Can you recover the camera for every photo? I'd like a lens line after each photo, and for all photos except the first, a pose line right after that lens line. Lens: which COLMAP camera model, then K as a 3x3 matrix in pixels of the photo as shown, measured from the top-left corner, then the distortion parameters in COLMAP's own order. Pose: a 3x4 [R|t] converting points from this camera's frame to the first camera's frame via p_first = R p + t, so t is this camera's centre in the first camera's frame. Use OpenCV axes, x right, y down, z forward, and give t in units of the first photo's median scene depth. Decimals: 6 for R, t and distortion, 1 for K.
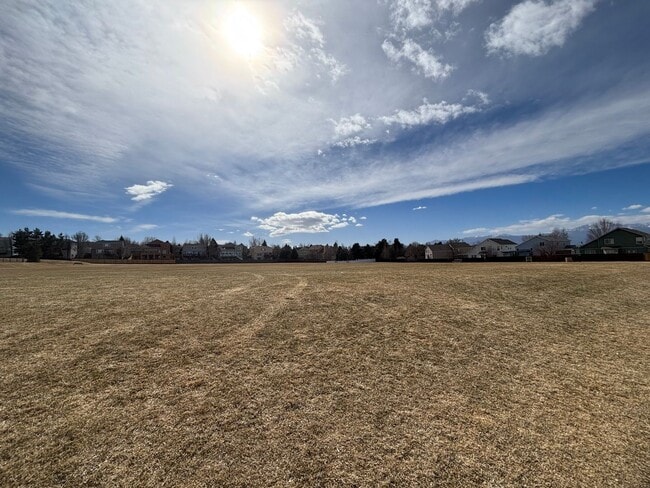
lens RADIAL K [[264.1, 0, 327.2], [0, 264.1, 241.8], [0, 0, 1]] dist [-0.001694, 0.000865]
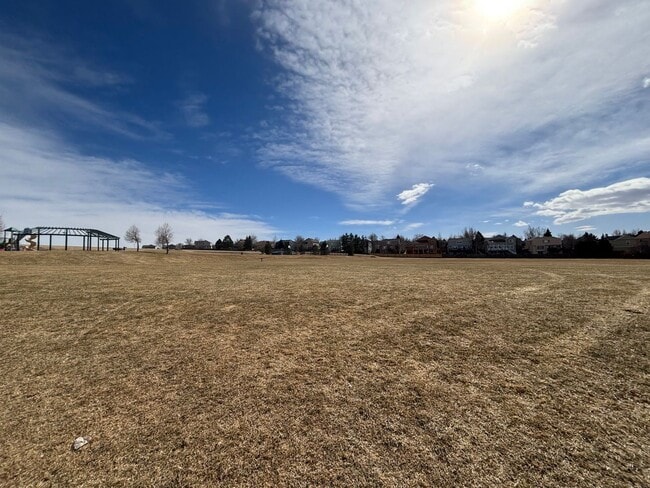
lens RADIAL K [[264.1, 0, 325.0], [0, 264.1, 243.1], [0, 0, 1]] dist [-0.001694, 0.000865]
pose [[0.596241, -0.033542, -0.802105, -0.093868], [0.054149, 0.998532, -0.001504, 0.001781], [0.800977, -0.042536, 0.597182, -0.034619]]
